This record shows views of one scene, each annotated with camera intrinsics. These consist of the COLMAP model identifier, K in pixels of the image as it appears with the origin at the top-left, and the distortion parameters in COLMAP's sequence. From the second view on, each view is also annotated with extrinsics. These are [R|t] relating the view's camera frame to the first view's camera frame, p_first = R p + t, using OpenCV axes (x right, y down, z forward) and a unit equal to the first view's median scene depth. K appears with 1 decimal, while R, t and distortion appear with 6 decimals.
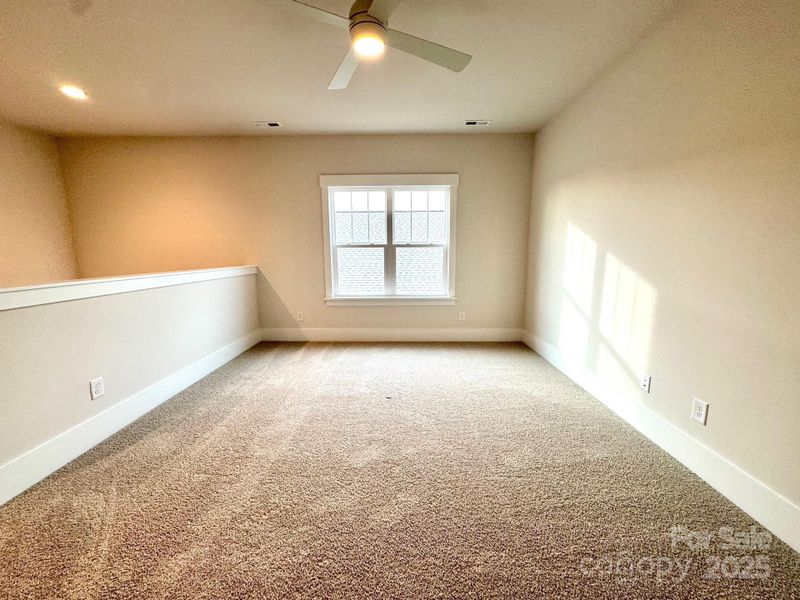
lens RADIAL K [[318.1, 0, 400.6], [0, 318.1, 305.9], [0, 0, 1]] dist [0.000757, -0.000625]
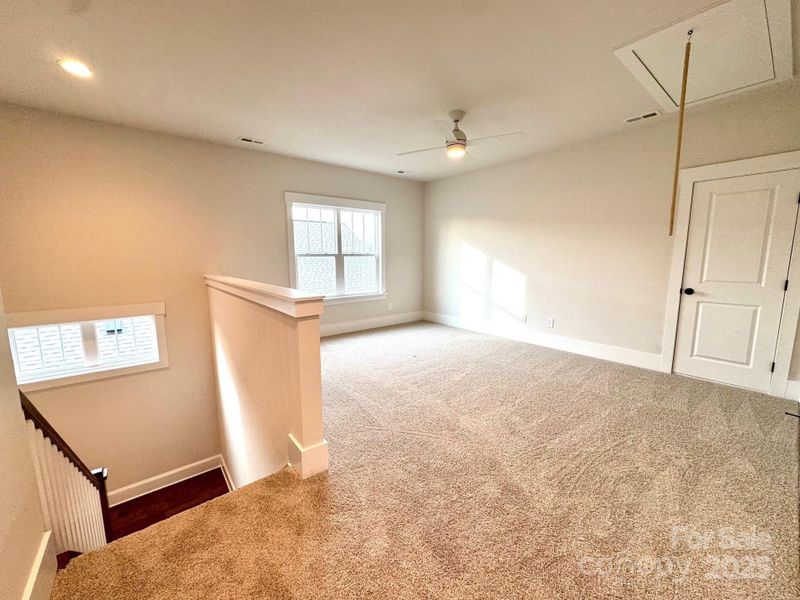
lens RADIAL K [[318.1, 0, 404.6], [0, 318.1, 301.0], [0, 0, 1]] dist [0.000757, -0.000625]
pose [[0.756851, -0.091672, 0.647126, -0.650586], [0.113035, 0.993554, 0.008545, 0.004284], [-0.643738, 0.066680, 0.762335, -0.079946]]
